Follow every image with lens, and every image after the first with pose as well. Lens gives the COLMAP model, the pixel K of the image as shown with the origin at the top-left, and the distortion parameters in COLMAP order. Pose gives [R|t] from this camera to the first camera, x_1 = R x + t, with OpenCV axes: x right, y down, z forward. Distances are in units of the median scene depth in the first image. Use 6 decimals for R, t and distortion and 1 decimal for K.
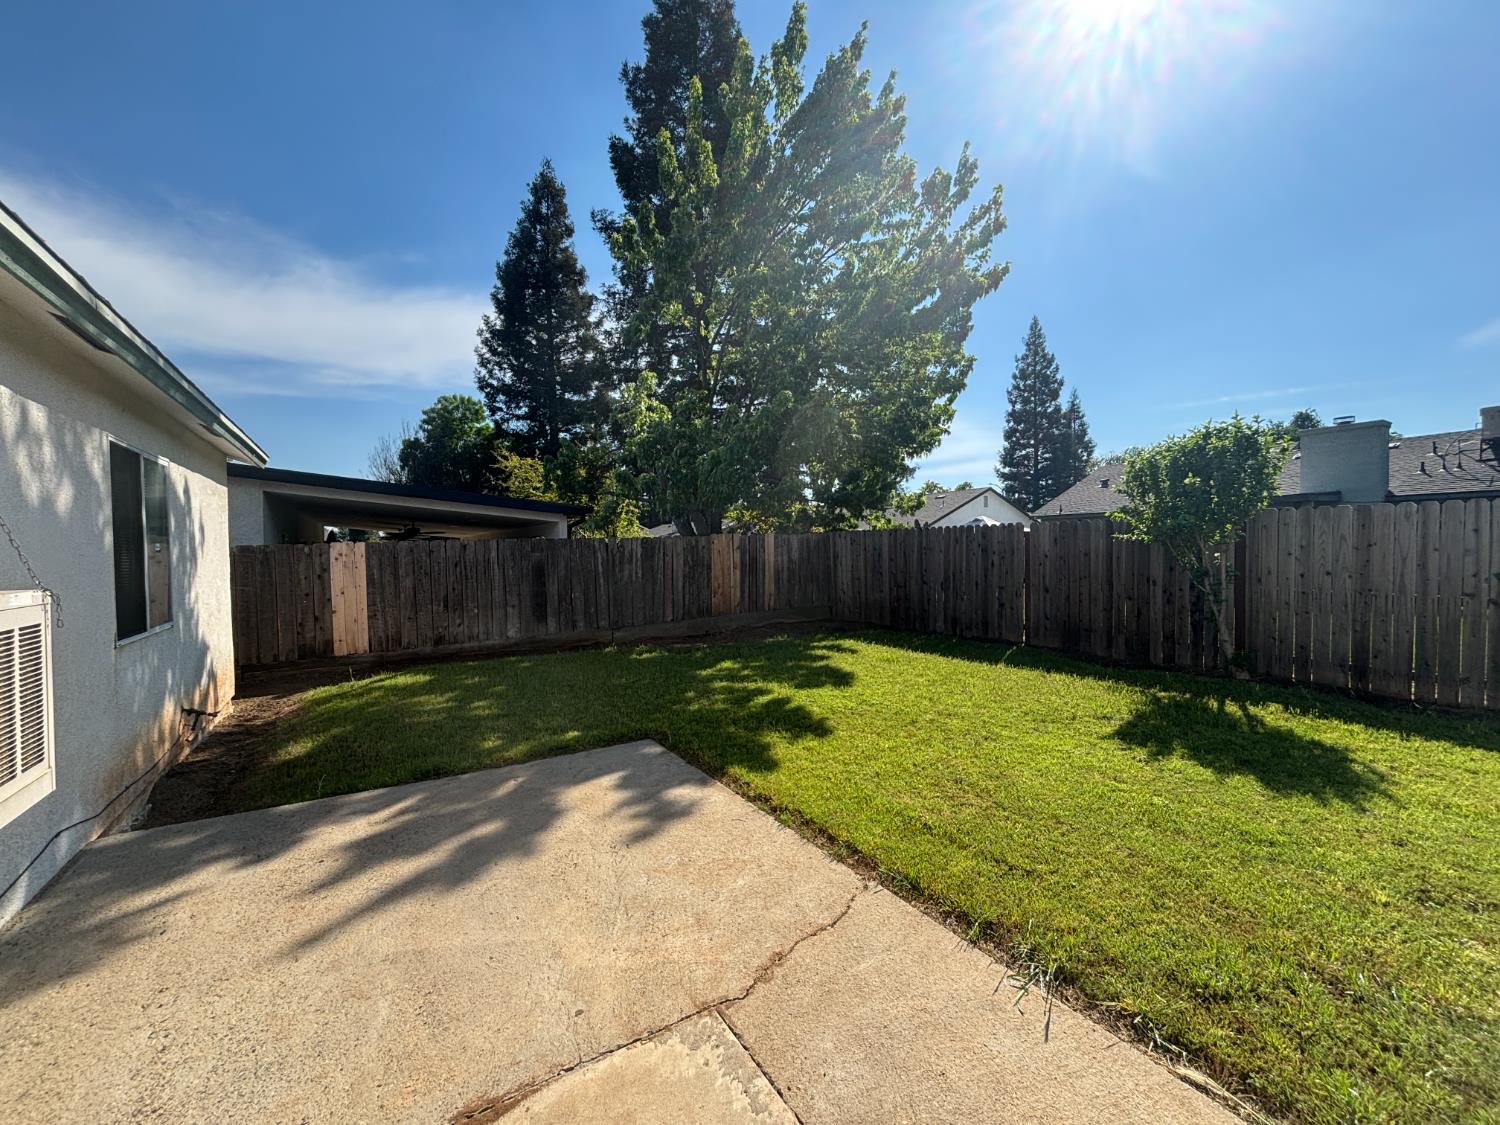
lens RADIAL K [[608.2, 0, 748.9], [0, 608.2, 558.8], [0, 0, 1]] dist [0.000832, 0.000593]
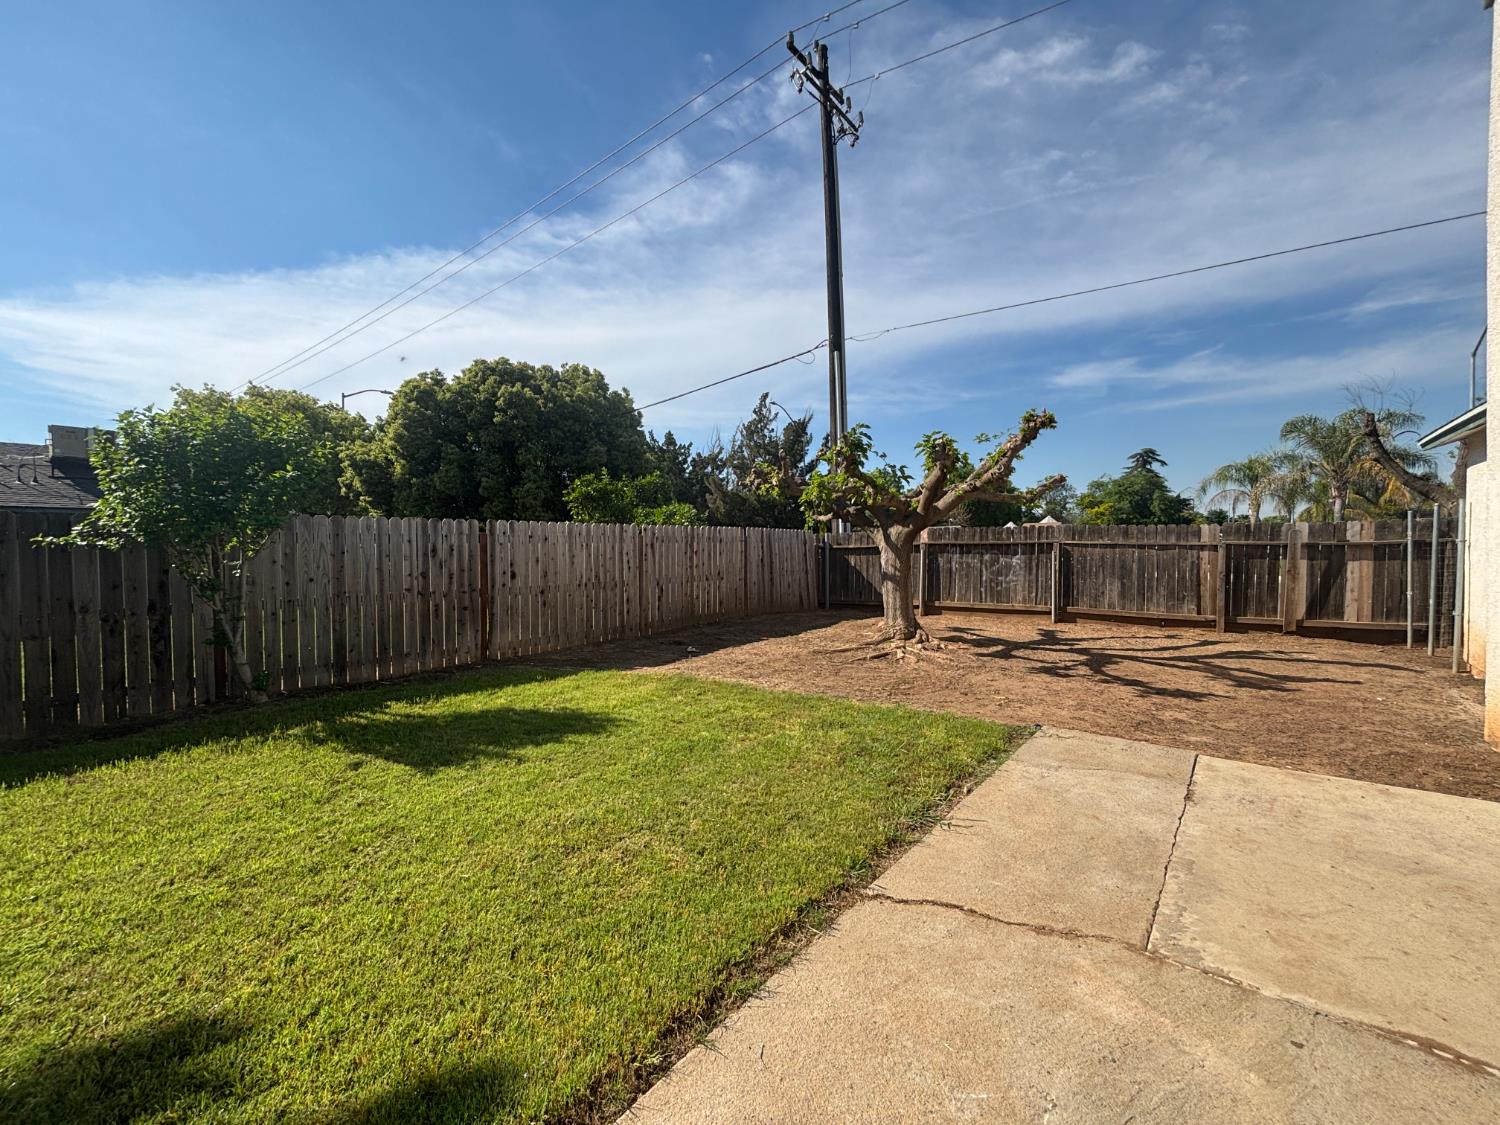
lens RADIAL K [[608.2, 0, 748.9], [0, 608.2, 558.8], [0, 0, 1]] dist [0.000832, 0.000593]
pose [[-0.319750, -0.000576, 0.947502, -0.340529], [0.037182, 0.999222, 0.013155, 0.002571], [-0.946772, 0.039436, -0.319480, 0.794109]]
